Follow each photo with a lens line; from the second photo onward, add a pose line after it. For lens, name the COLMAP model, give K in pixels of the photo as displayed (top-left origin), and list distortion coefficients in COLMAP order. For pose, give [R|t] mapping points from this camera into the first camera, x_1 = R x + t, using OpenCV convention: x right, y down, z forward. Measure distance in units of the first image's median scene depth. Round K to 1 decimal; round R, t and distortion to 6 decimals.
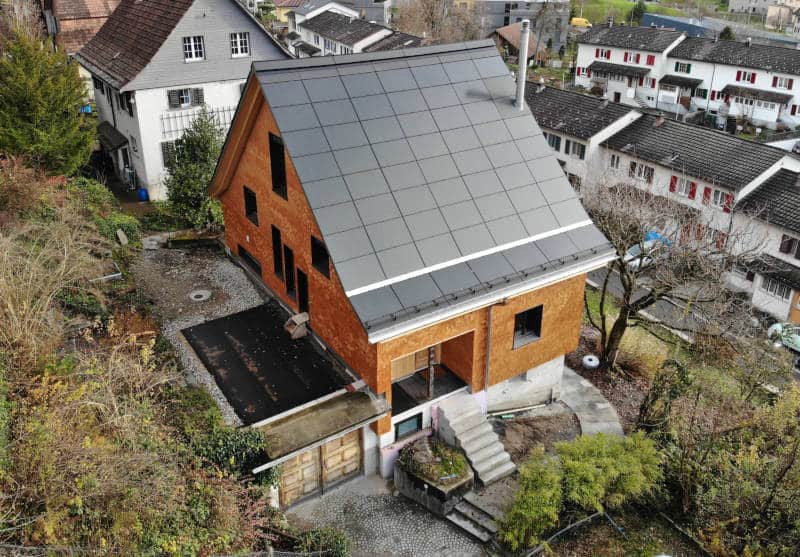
lens RADIAL K [[655.6, 0, 400.5], [0, 655.6, 227.9], [0, 0, 1]] dist [0.077698, -0.235161]
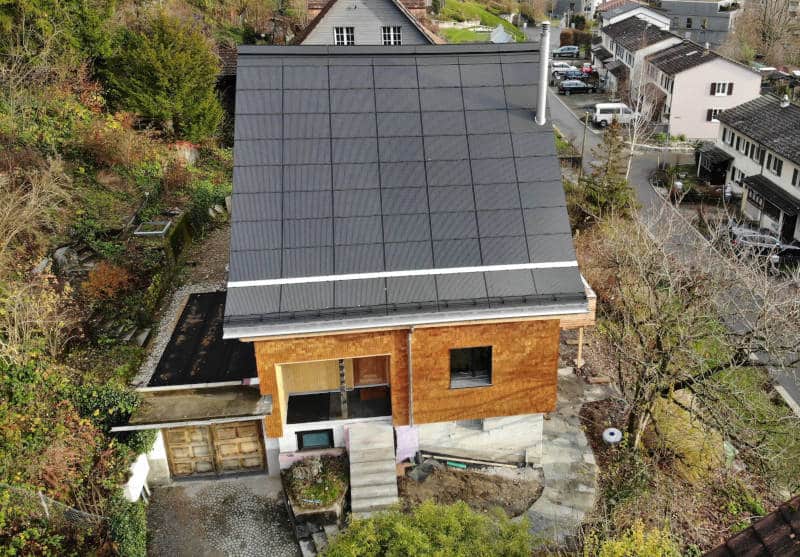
lens RADIAL K [[671.2, 0, 441.5], [0, 671.2, 225.3], [0, 0, 1]] dist [0.080994, -0.263797]
pose [[0.906678, 0.161152, -0.389827, 0.496229], [-0.167452, 0.985716, 0.018021, -0.046839], [0.387163, 0.048938, 0.920712, 0.164436]]
